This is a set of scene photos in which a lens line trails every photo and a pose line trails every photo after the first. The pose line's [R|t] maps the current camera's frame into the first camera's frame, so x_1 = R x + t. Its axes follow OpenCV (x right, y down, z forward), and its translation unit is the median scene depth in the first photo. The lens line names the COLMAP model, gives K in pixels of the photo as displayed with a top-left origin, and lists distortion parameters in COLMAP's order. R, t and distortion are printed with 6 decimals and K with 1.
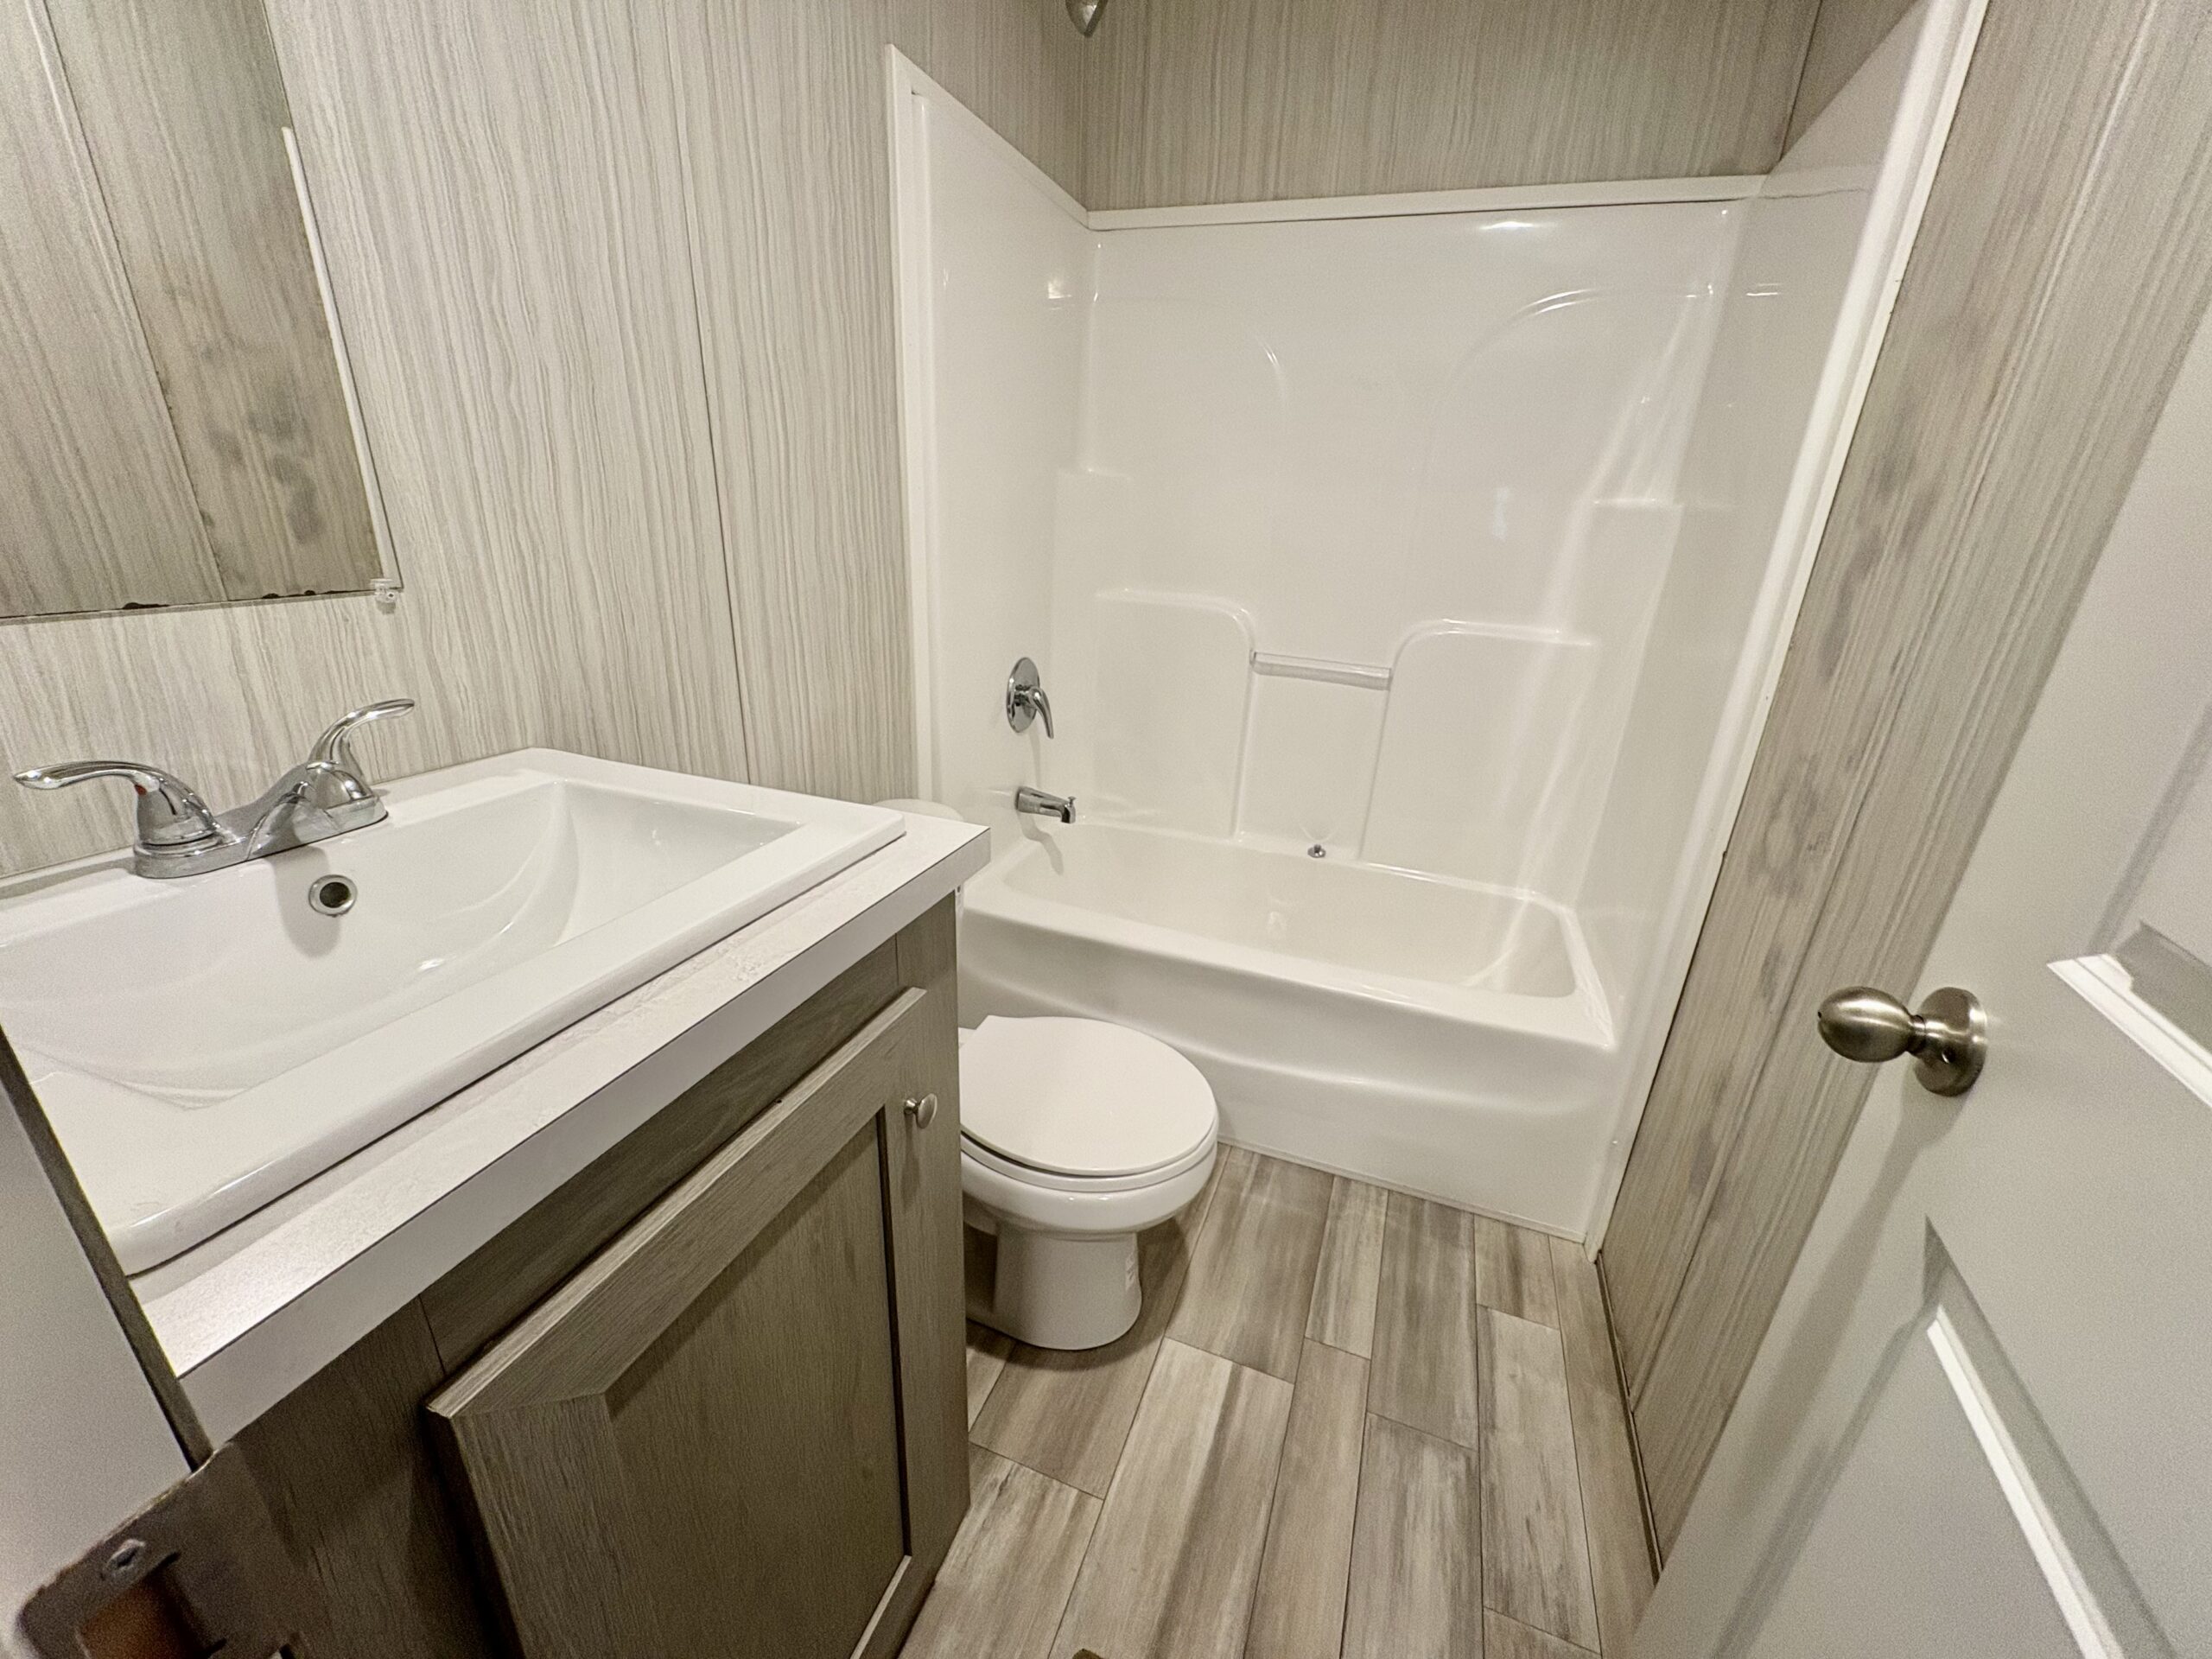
lens RADIAL K [[874.9, 0, 1103.0], [0, 874.9, 830.7], [0, 0, 1]] dist [-0.002385, -0.000075]
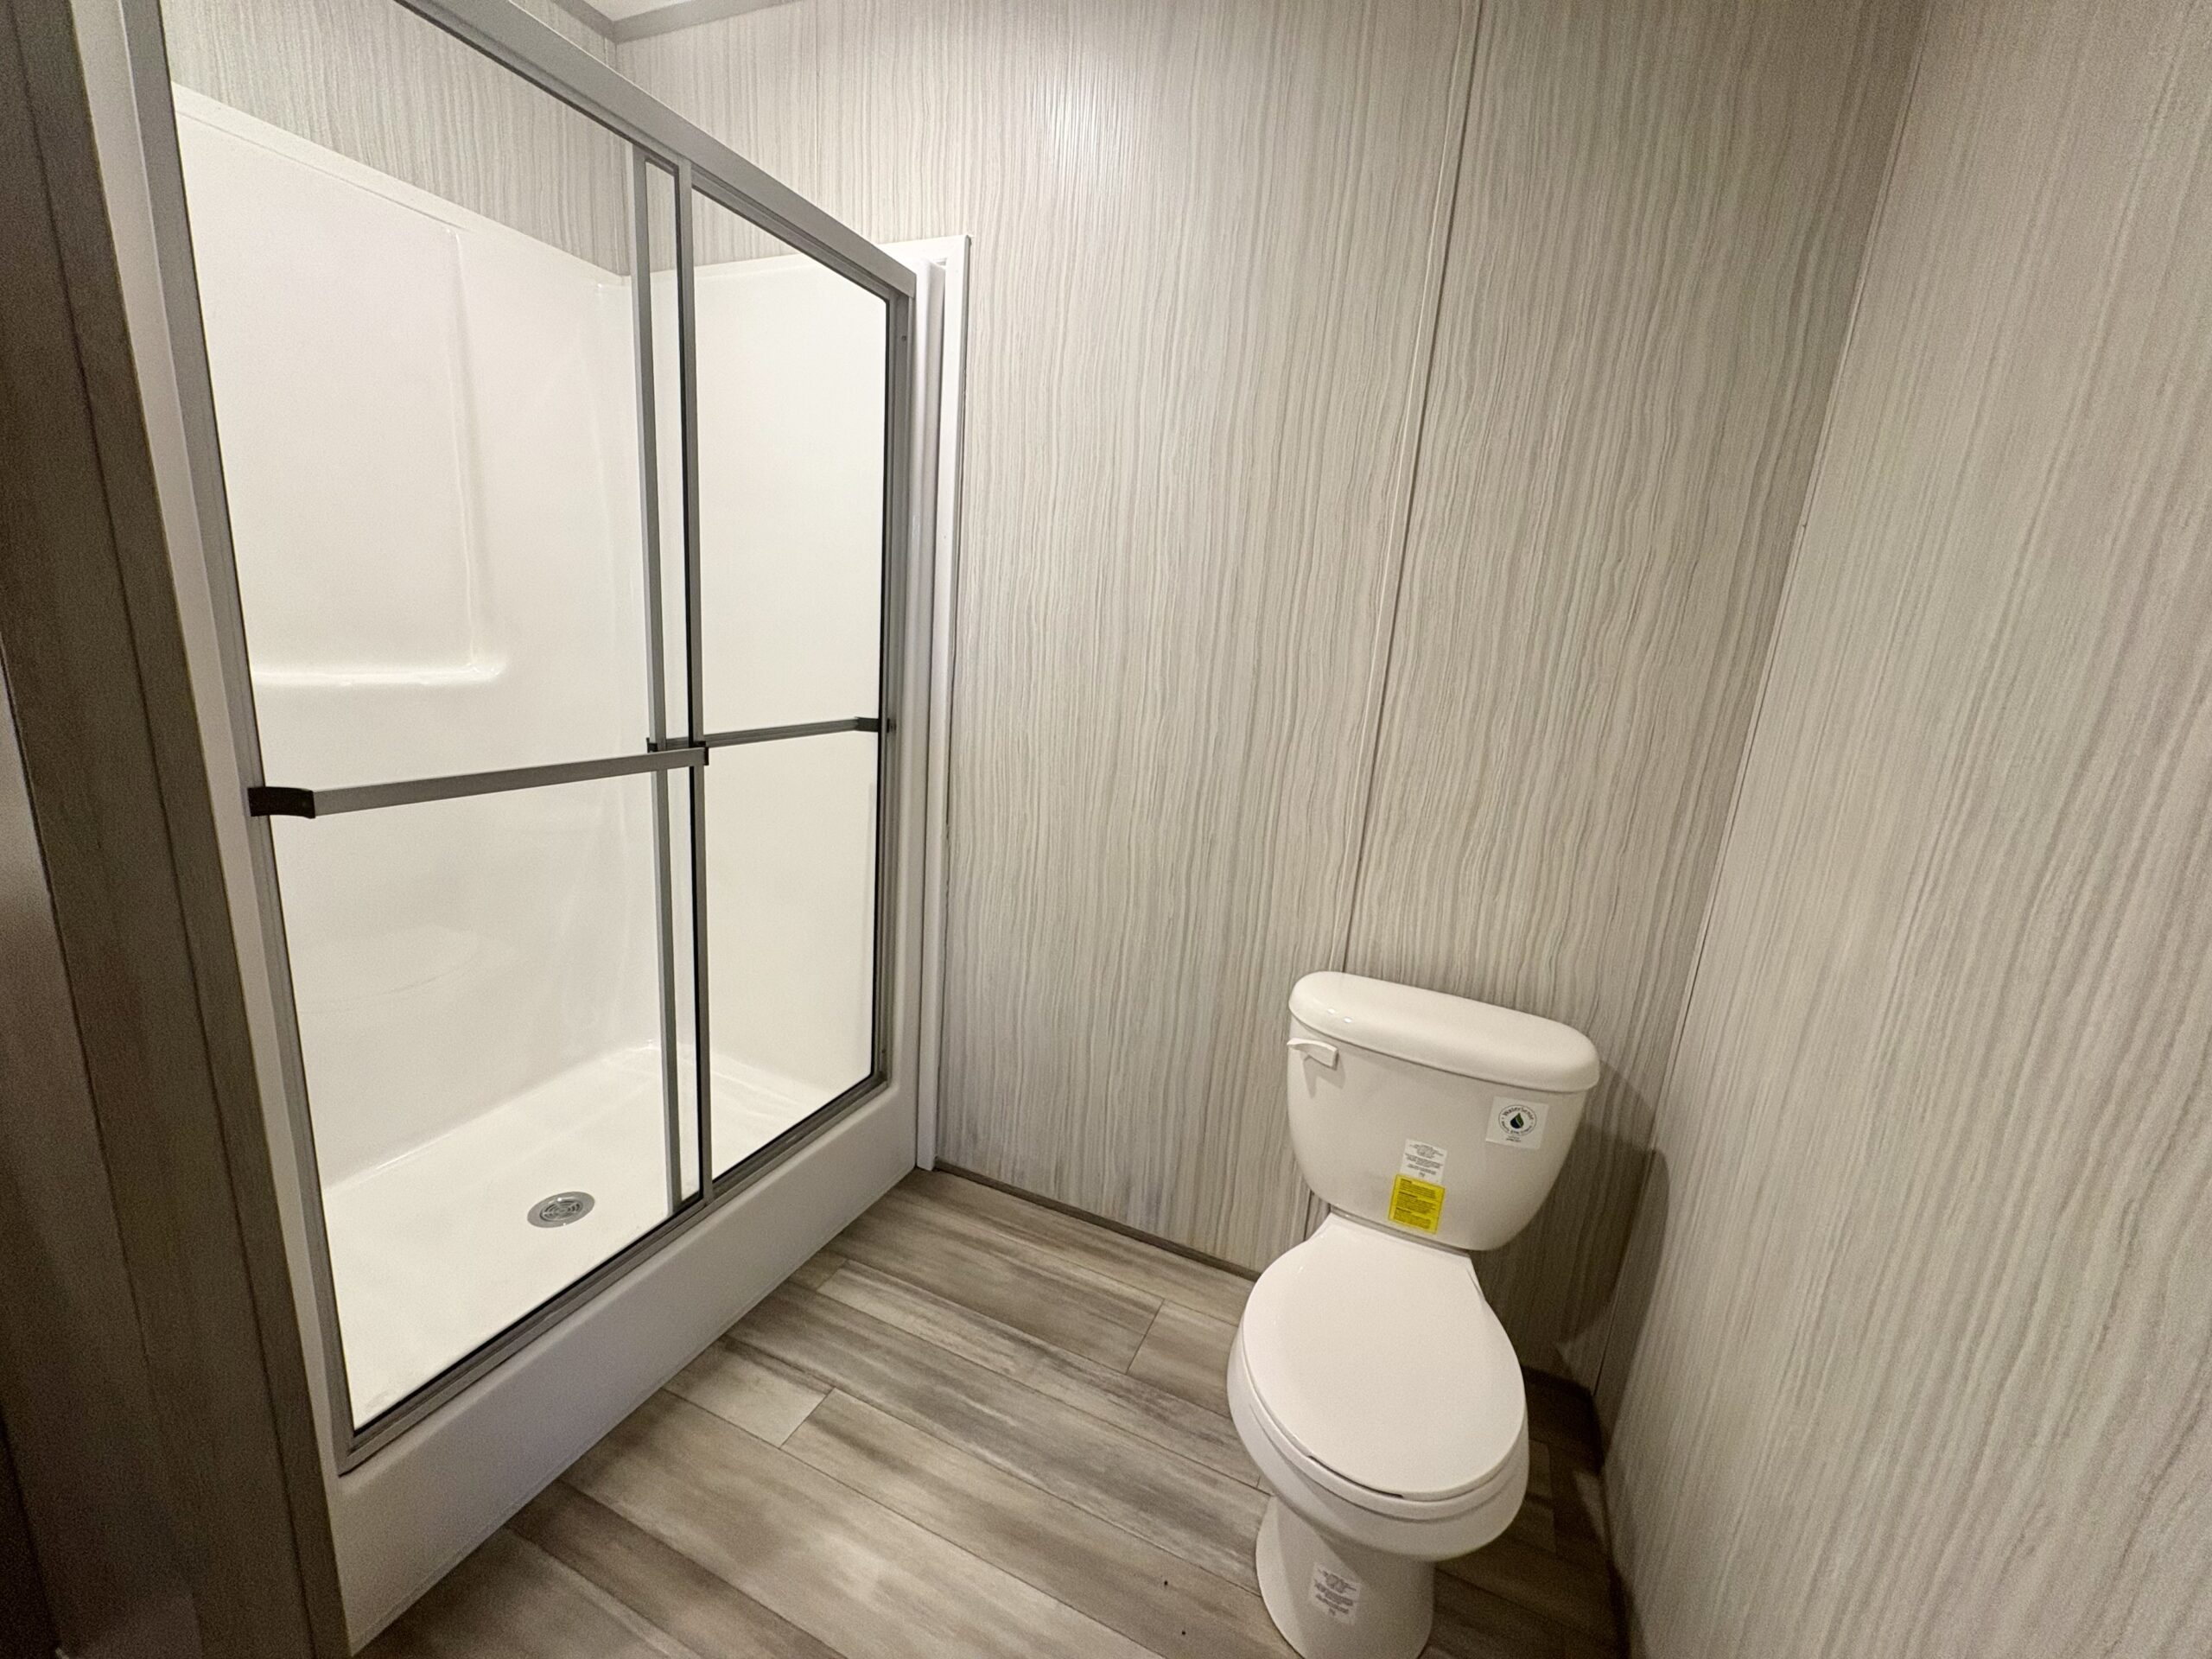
lens RADIAL K [[874.9, 0, 1110.8], [0, 874.9, 844.6], [0, 0, 1]] dist [-0.002385, -0.000075]
pose [[-0.034256, 0.191241, -0.980945, 1.417145], [-0.423587, 0.886224, 0.187567, -0.382374], [0.905207, 0.421941, 0.050648, 1.063134]]
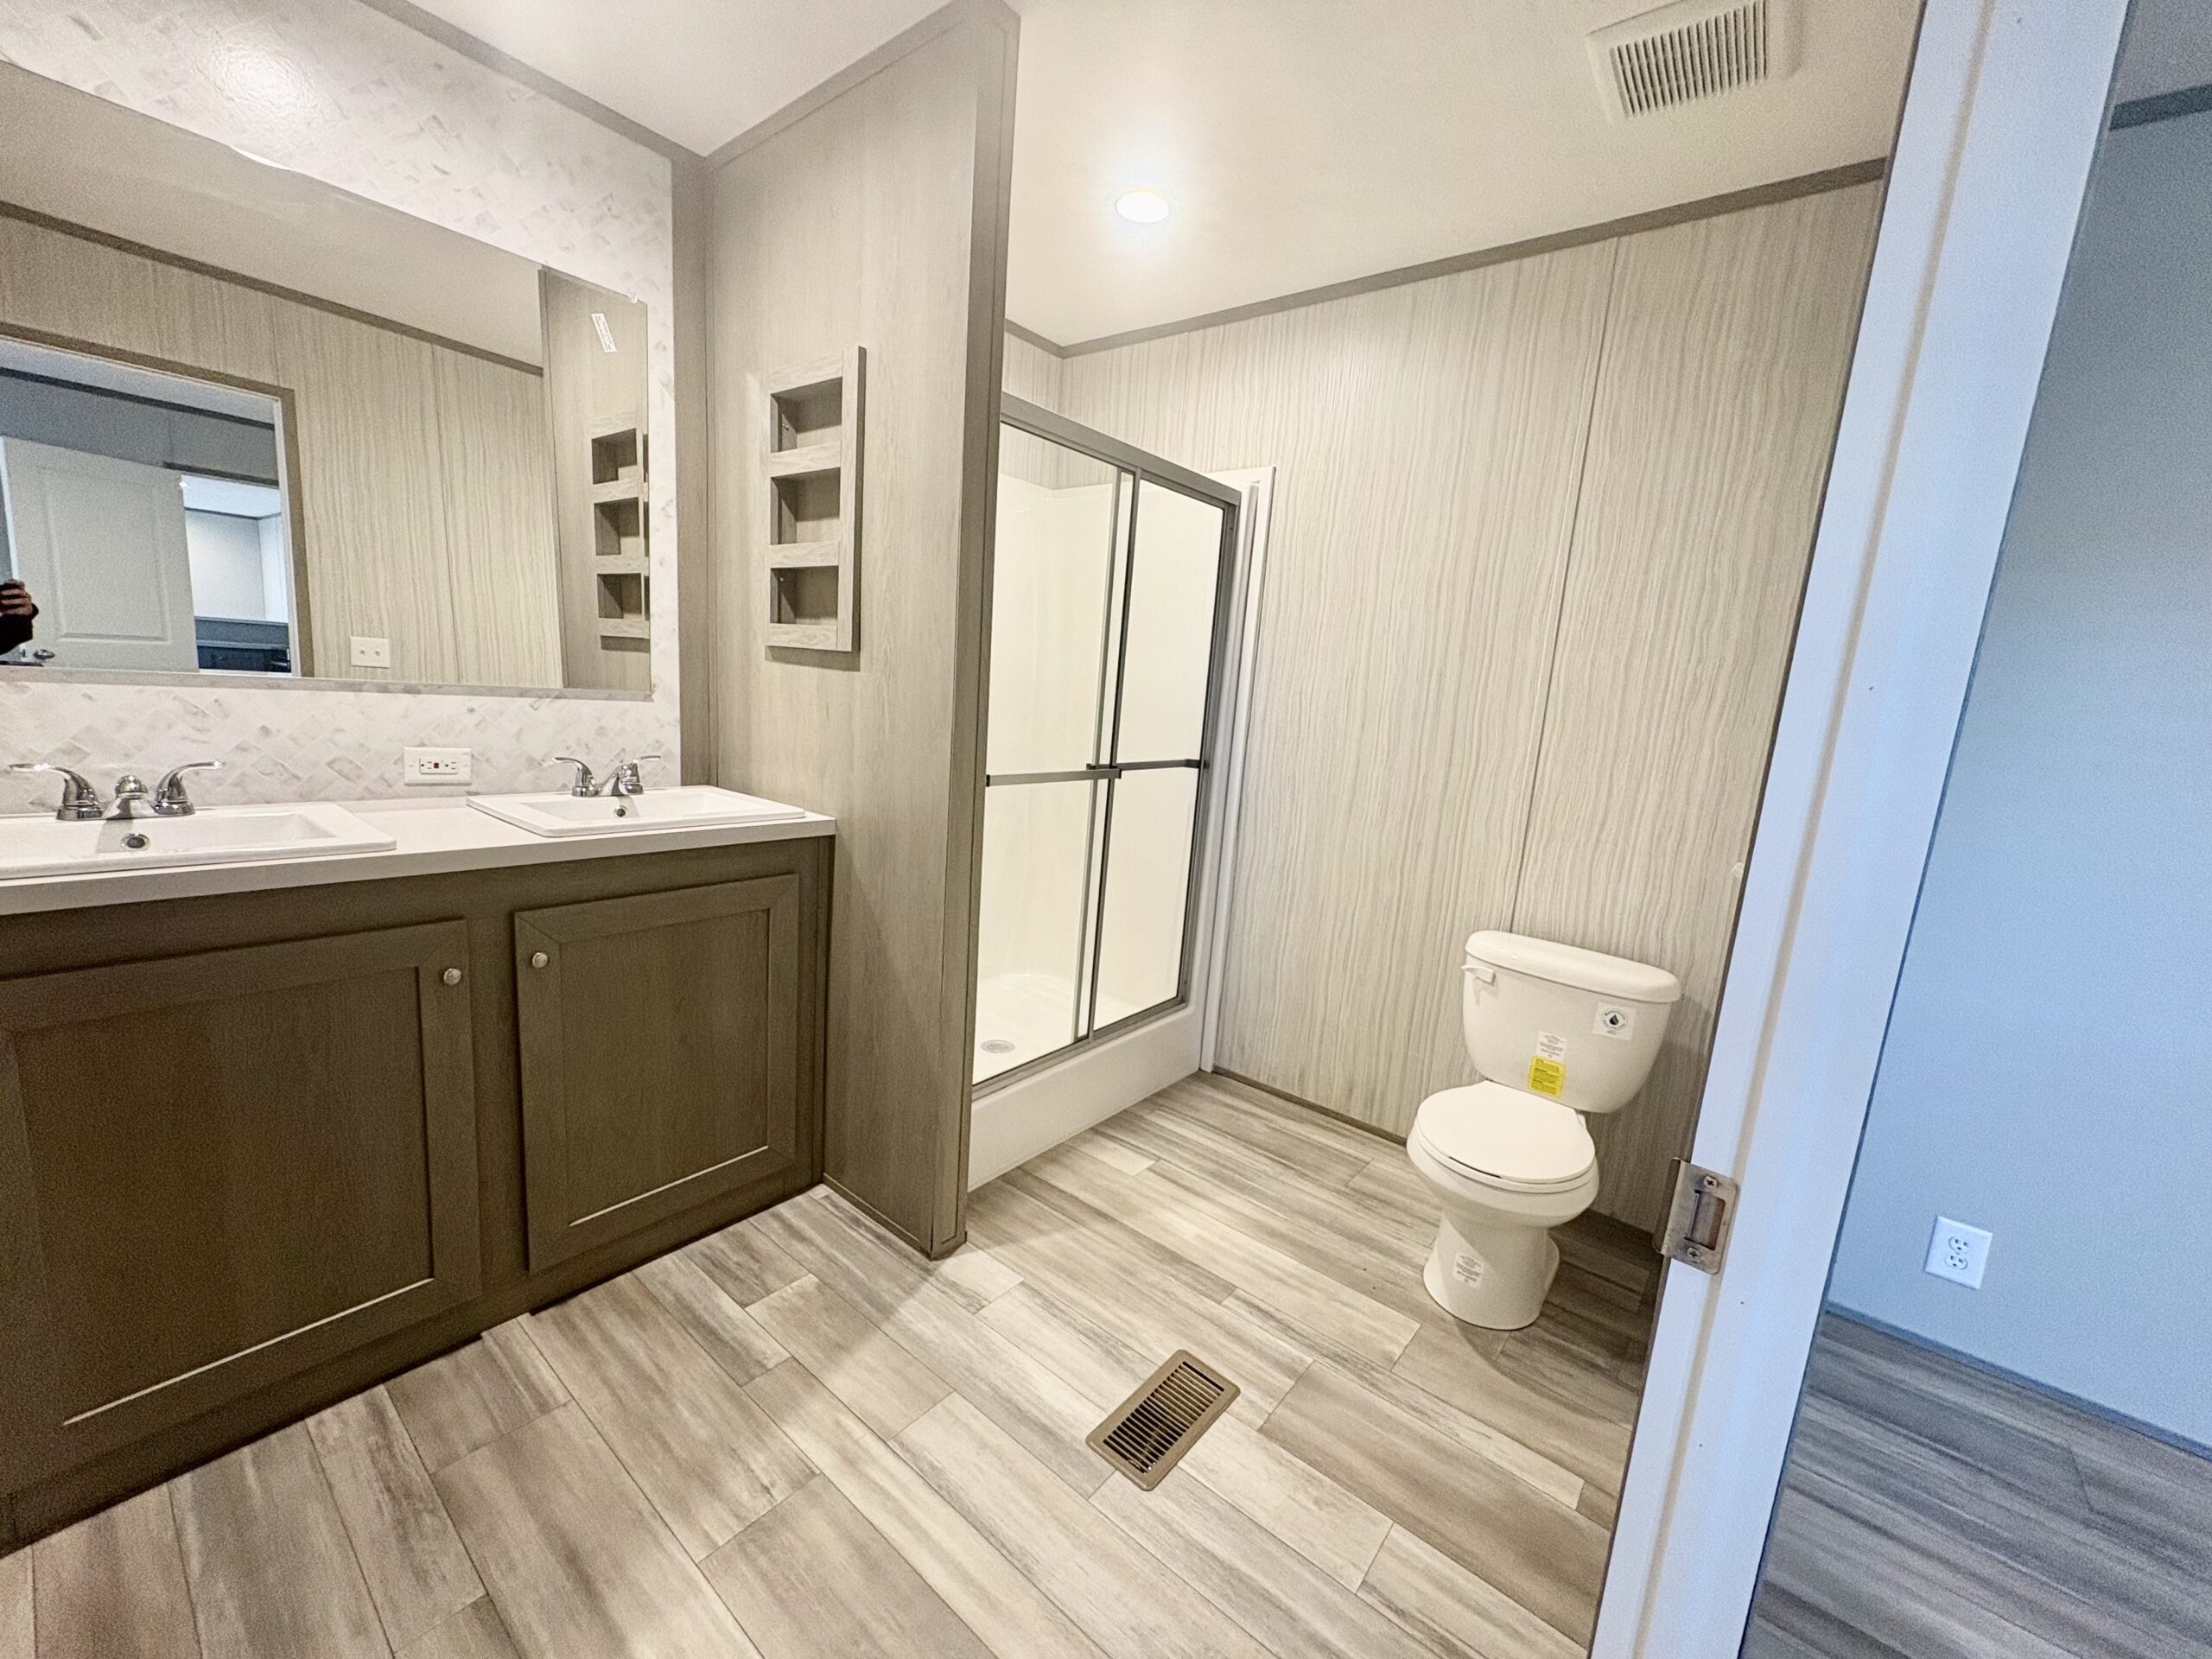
lens RADIAL K [[874.9, 0, 1113.4], [0, 874.9, 836.2], [0, 0, 1]] dist [-0.002385, -0.000075]
pose [[-0.296196, 0.100502, -0.949825, 2.170916], [-0.416974, 0.881072, 0.223258, -0.373160], [0.859302, 0.462181, -0.219064, 1.095673]]
